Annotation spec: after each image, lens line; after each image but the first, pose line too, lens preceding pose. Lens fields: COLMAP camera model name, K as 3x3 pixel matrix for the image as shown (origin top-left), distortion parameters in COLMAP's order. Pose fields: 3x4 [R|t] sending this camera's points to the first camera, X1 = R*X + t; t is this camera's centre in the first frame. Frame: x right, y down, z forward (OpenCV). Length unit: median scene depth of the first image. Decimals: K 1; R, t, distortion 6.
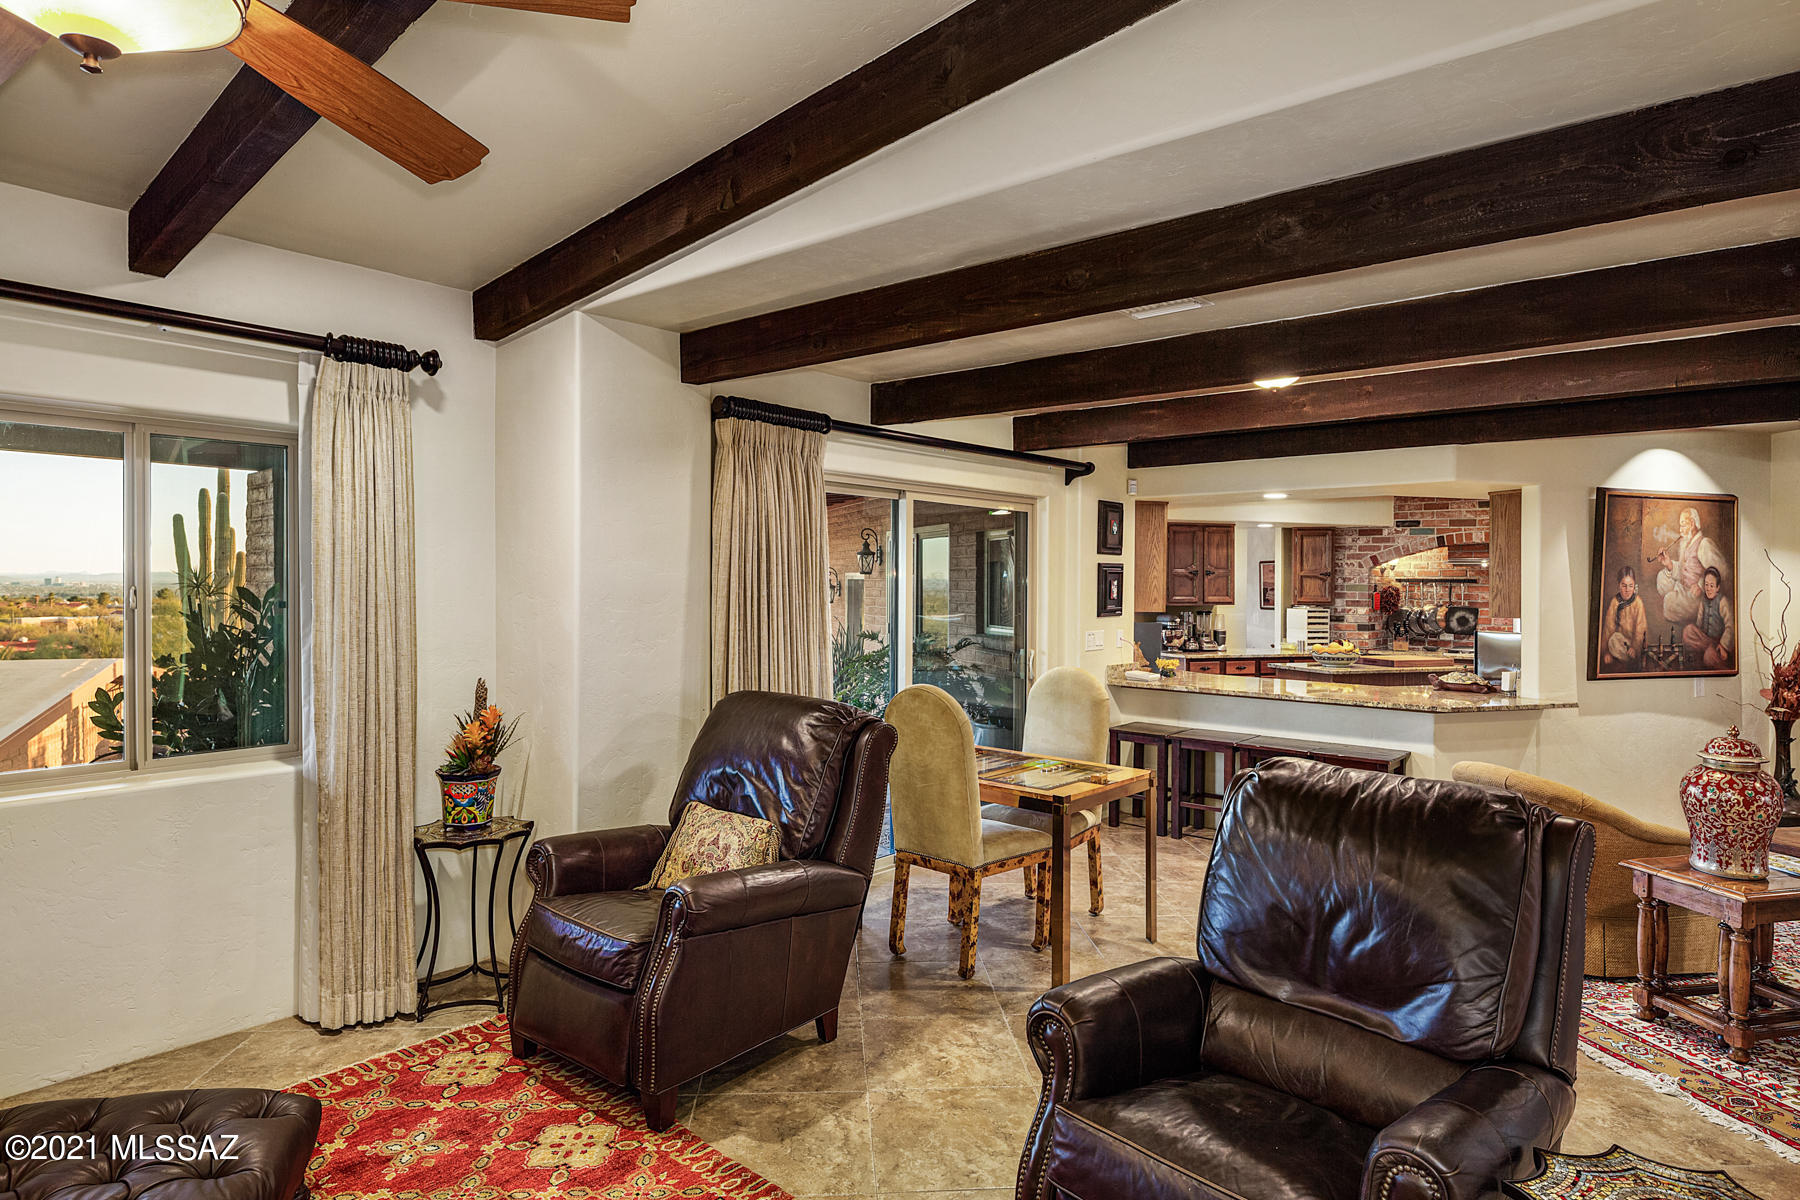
lens RADIAL K [[1022.6, 0, 877.5], [0, 1022.6, 549.6], [0, 0, 1]] dist [0.002406, 0.000905]
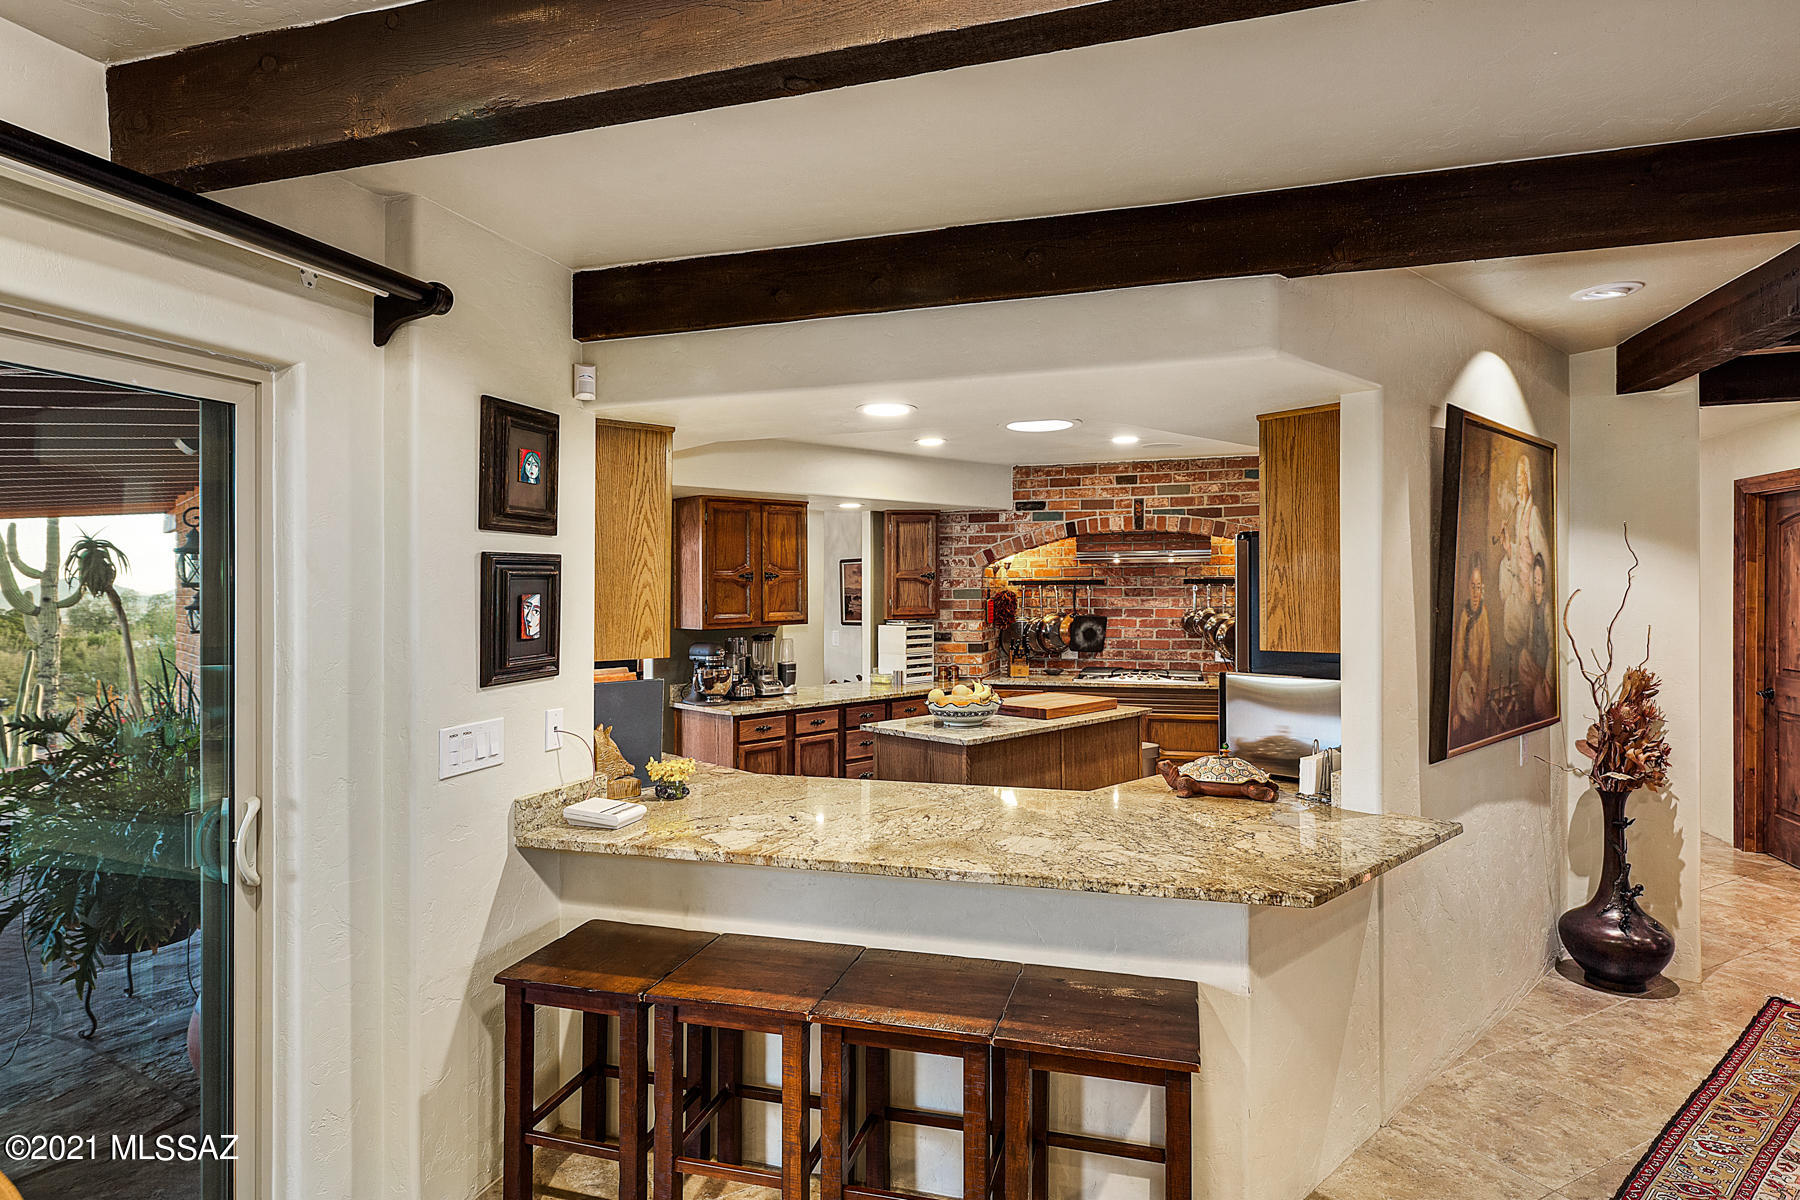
lens RADIAL K [[974.9, 0, 903.3], [0, 974.9, 580.6], [0, 0, 1]] dist [-0.001192, -0.000212]
pose [[0.908328, -0.014807, 0.417996, 0.141889], [0.004875, 0.999680, 0.024820, 0.010765], [-0.418230, -0.020507, 0.908110, 0.402164]]
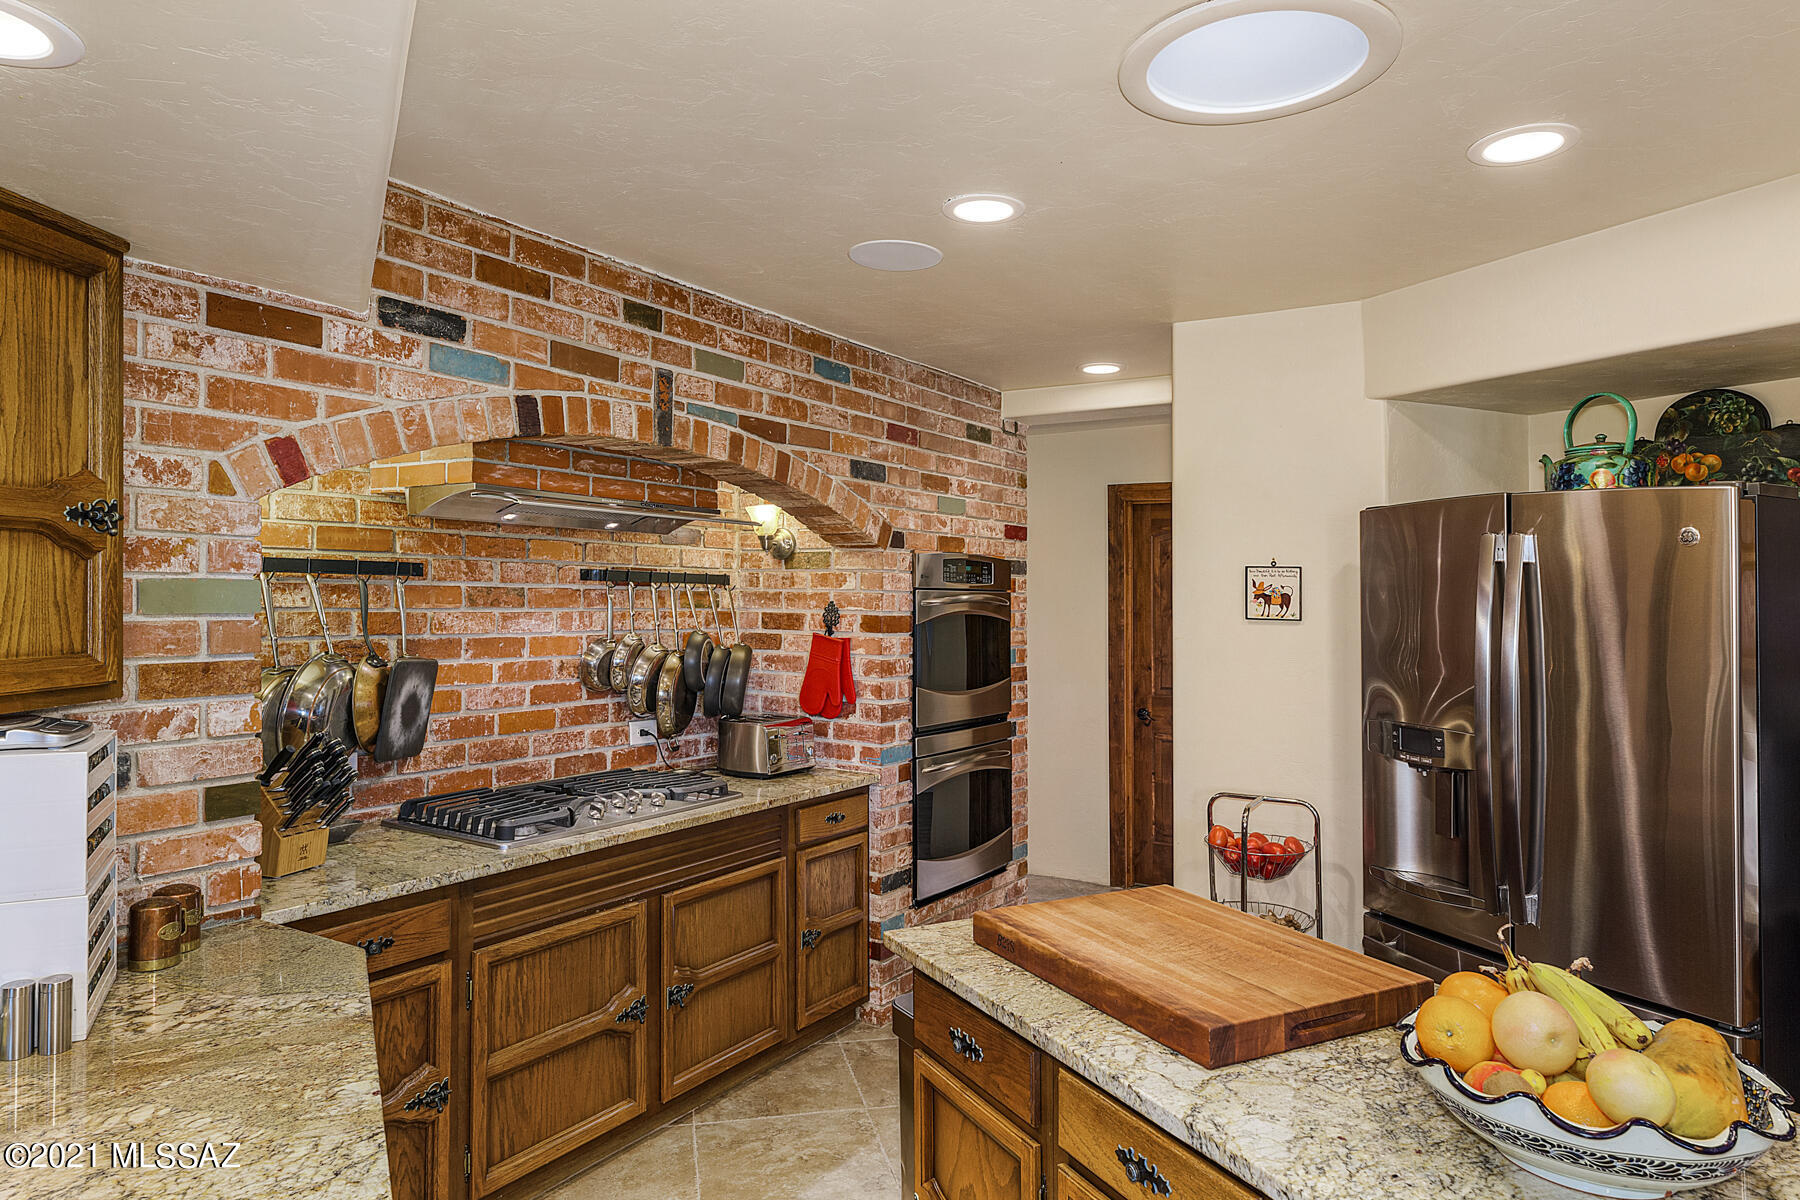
lens RADIAL K [[1112.1, 0, 900.0], [0, 1112.1, 600.0], [0, 0, 1]] dist [0.000067, 0.000139]
pose [[-0.170614, -0.015621, 0.985214, 0.251765], [-0.044895, 0.998959, 0.008064, 0.031483], [-0.984315, -0.042855, -0.171138, 0.939640]]
